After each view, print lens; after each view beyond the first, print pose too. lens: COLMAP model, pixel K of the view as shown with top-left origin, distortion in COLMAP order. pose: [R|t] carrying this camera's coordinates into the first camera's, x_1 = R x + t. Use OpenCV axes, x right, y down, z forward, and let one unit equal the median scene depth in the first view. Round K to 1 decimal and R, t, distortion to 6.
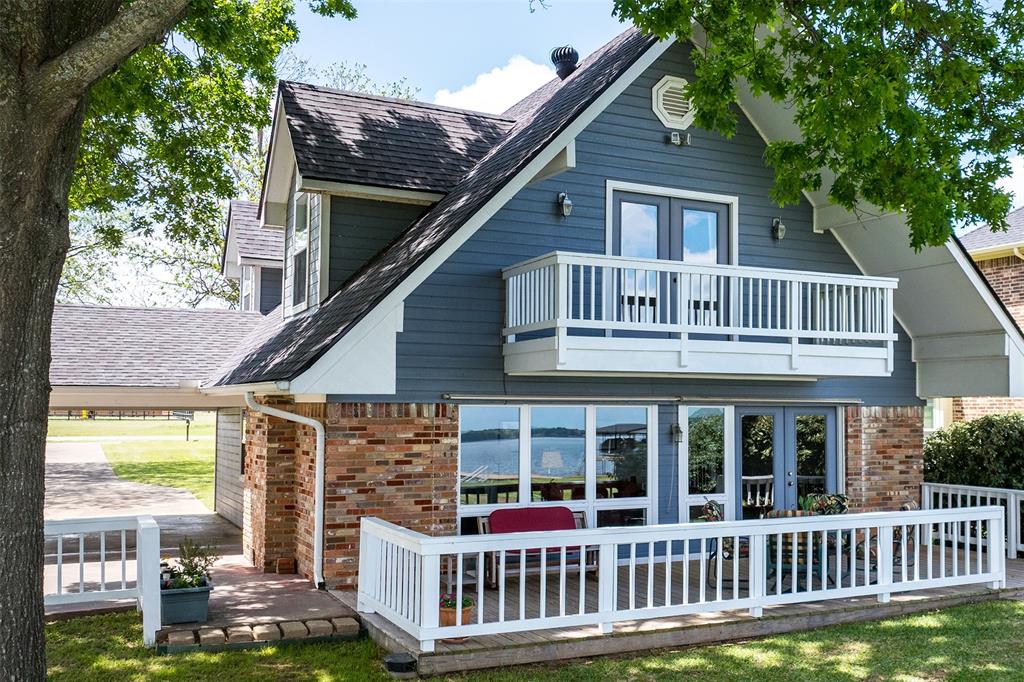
lens RADIAL K [[1024.2, 0, 513.4], [0, 1024.2, 338.5], [0, 0, 1]] dist [-0.019343, 0.000000]
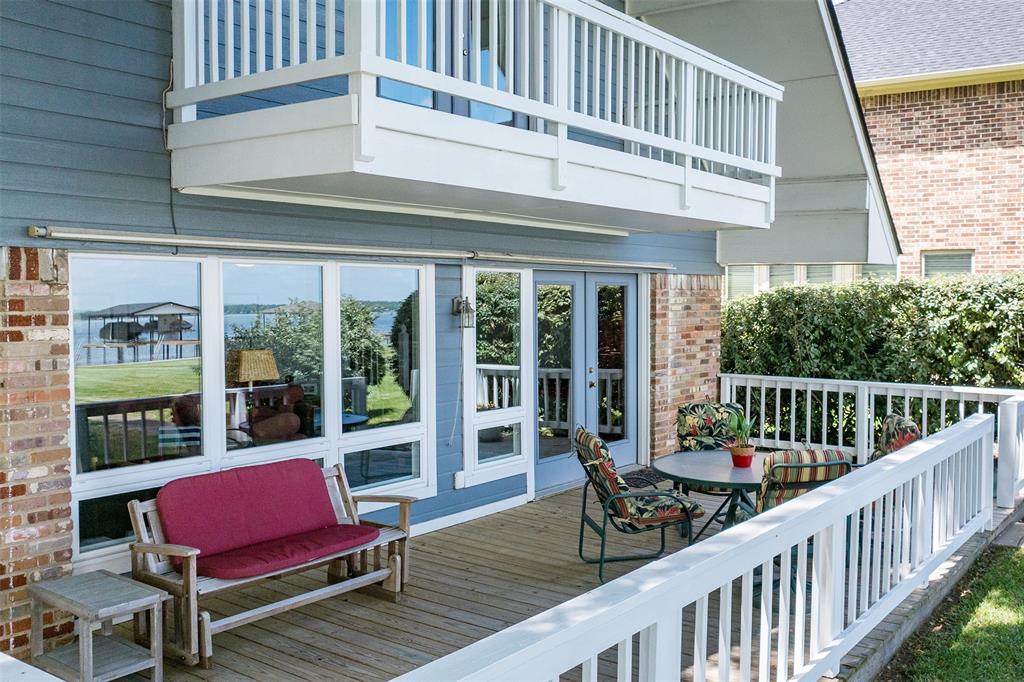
lens RADIAL K [[964.9, 0, 604.9], [0, 964.9, 335.2], [0, 0, 1]] dist [-0.018954, 0.000000]
pose [[0.838007, -0.021788, 0.545224, -0.082586], [-0.040540, 0.993955, 0.102029, 0.047070], [-0.544151, -0.107604, 0.832058, 0.509188]]
